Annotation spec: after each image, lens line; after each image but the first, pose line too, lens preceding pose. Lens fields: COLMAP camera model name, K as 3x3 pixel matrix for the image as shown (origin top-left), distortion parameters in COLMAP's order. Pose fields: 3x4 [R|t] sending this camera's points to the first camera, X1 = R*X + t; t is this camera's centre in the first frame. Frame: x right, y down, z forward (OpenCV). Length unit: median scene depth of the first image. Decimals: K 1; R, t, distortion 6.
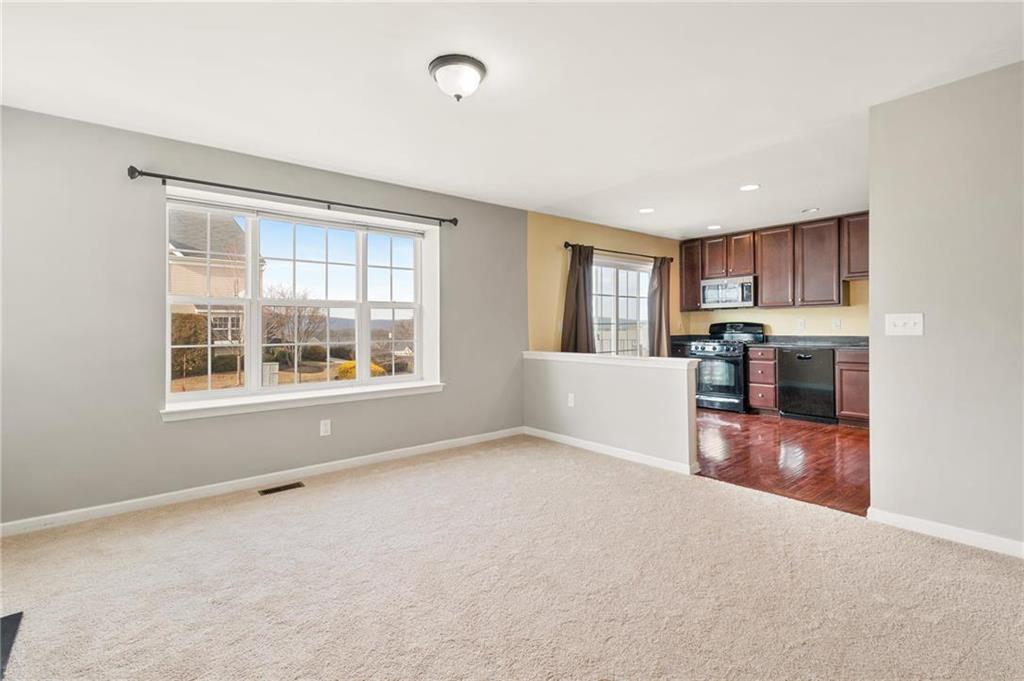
lens RADIAL K [[475.0, 0, 534.1], [0, 475.0, 328.3], [0, 0, 1]] dist [0.000026, -0.000054]
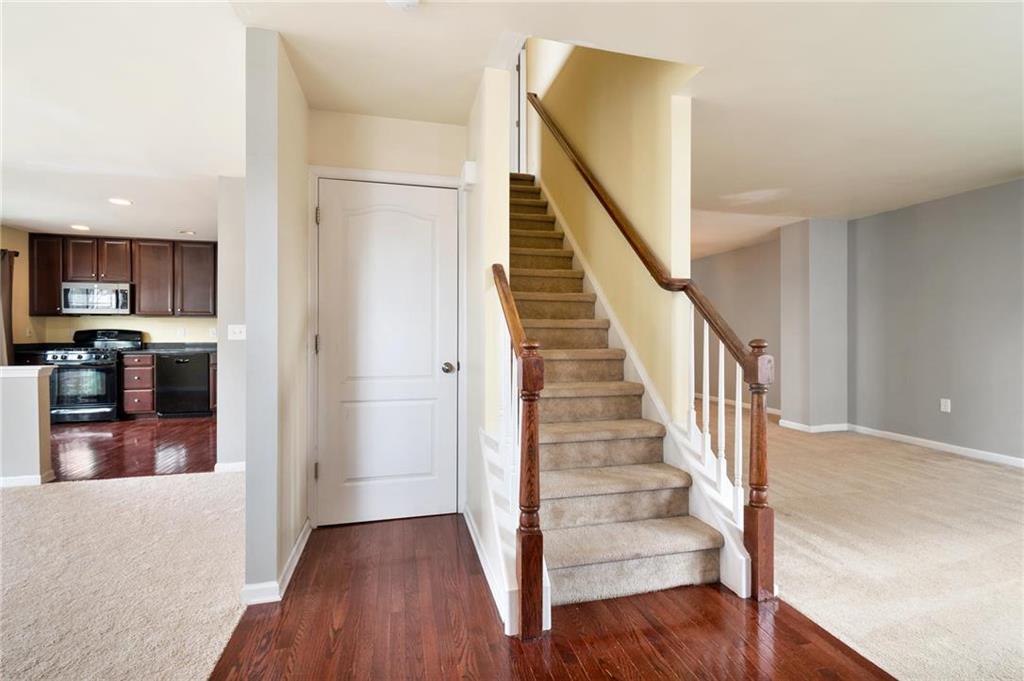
lens RADIAL K [[463.5, 0, 516.4], [0, 463.5, 335.5], [0, 0, 1]] dist [0.000430, -0.000534]
pose [[0.448225, 0.005037, 0.893906, -0.052410], [-0.001630, 0.999987, -0.004818, 0.003329], [-0.893919, 0.000702, 0.448228, -0.181331]]
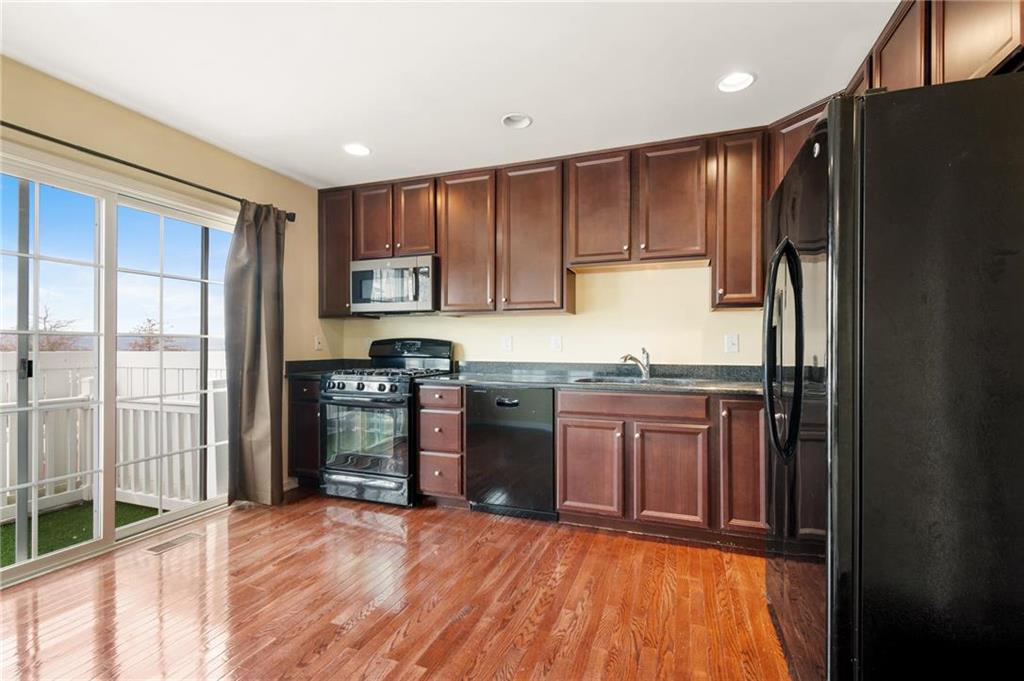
lens RADIAL K [[456.0, 0, 513.4], [0, 456.0, 344.0], [0, 0, 1]] dist [0.001589, -0.000164]
pose [[0.882833, 0.013010, 0.469507, 0.298246], [-0.008515, 0.999895, -0.011695, -0.000247], [-0.469610, 0.006327, 0.882852, 0.485908]]
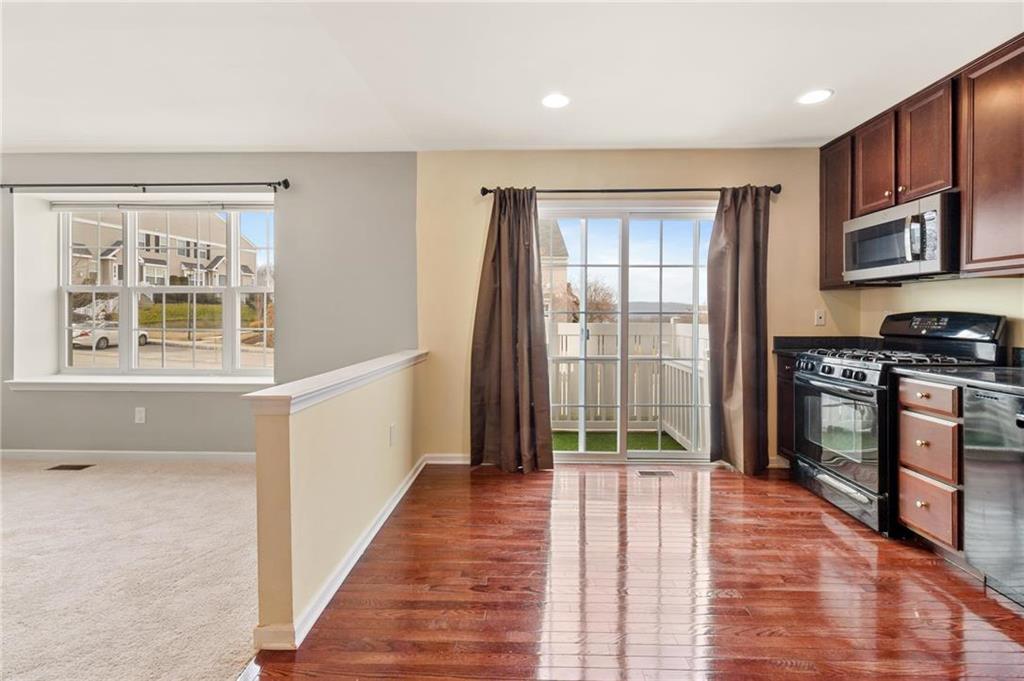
lens RADIAL K [[466.7, 0, 532.4], [0, 466.7, 317.2], [0, 0, 1]] dist [0.000027, 0.000033]
pose [[0.736581, 0.014636, -0.676191, 0.481672], [-0.013586, 0.999884, 0.006842, -0.006666], [0.676213, 0.004147, 0.736695, 0.497923]]
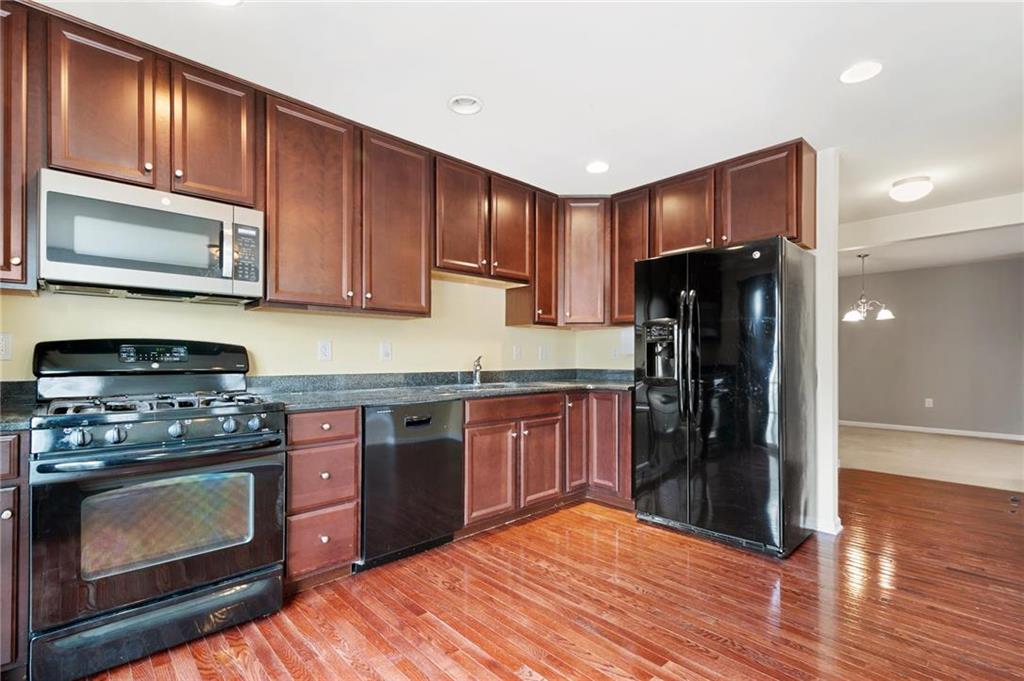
lens RADIAL K [[472.0, 0, 511.8], [0, 472.0, 352.1], [0, 0, 1]] dist [0.026949, 0.000090]
pose [[-0.031477, 0.020232, 0.999300, 0.096053], [0.003960, 0.999790, -0.020118, 0.003409], [-0.999497, 0.003324, -0.031550, 0.838368]]
